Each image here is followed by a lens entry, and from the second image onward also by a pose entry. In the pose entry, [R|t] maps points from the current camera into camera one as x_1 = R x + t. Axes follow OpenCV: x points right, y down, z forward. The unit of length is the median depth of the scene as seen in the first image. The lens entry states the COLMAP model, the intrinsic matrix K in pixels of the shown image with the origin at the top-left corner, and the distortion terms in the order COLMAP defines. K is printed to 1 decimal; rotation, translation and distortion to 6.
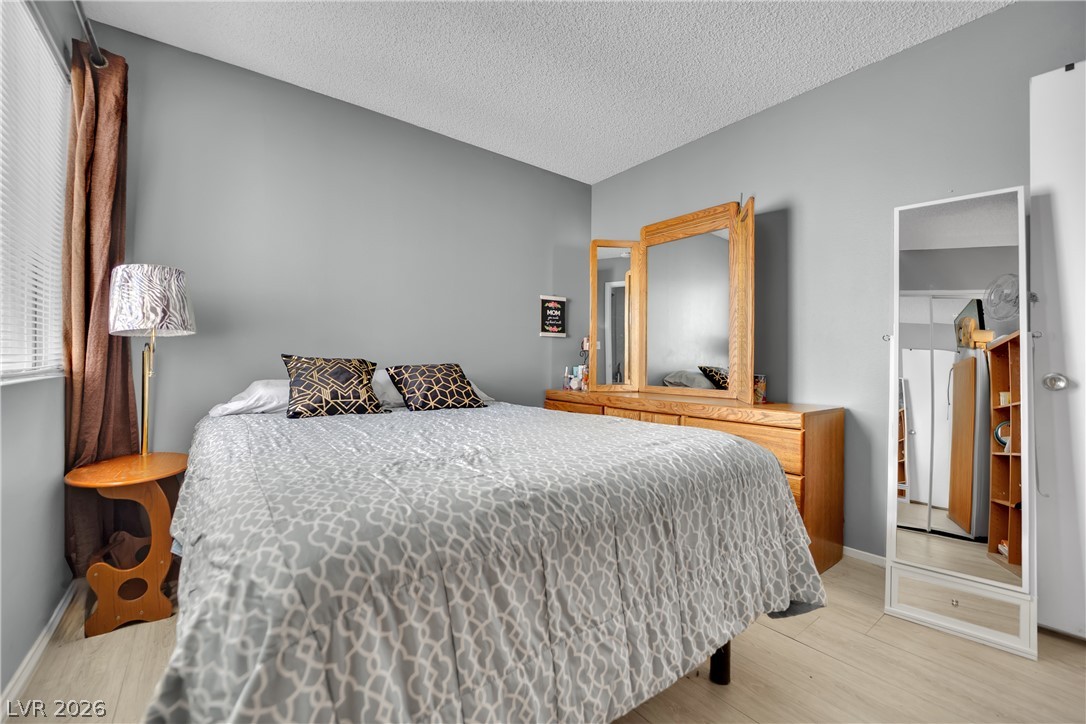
lens RADIAL K [[454.2, 0, 538.5], [0, 454.2, 359.7], [0, 0, 1]] dist [0.000242, 0.000015]
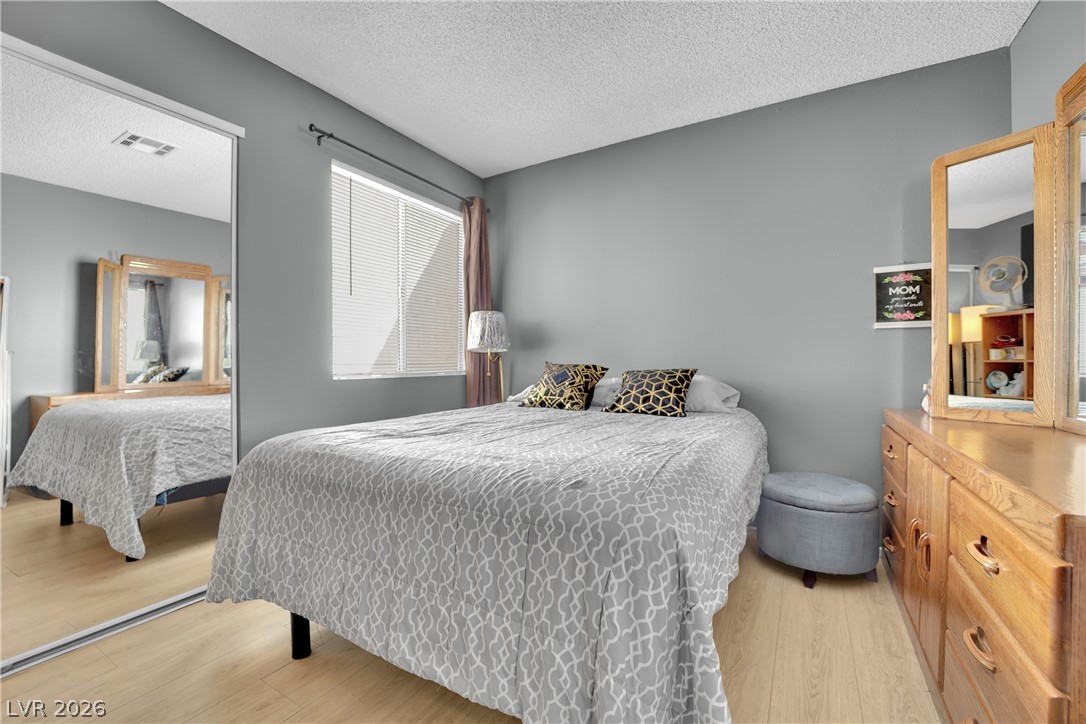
lens RADIAL K [[454.2, 0, 537.5], [0, 454.2, 363.0], [0, 0, 1]] dist [0.000242, 0.000015]
pose [[0.392696, -0.006097, -0.919648, 0.427508], [0.006447, 0.999972, -0.003877, -0.001179], [0.919646, -0.004406, 0.392724, 0.271459]]
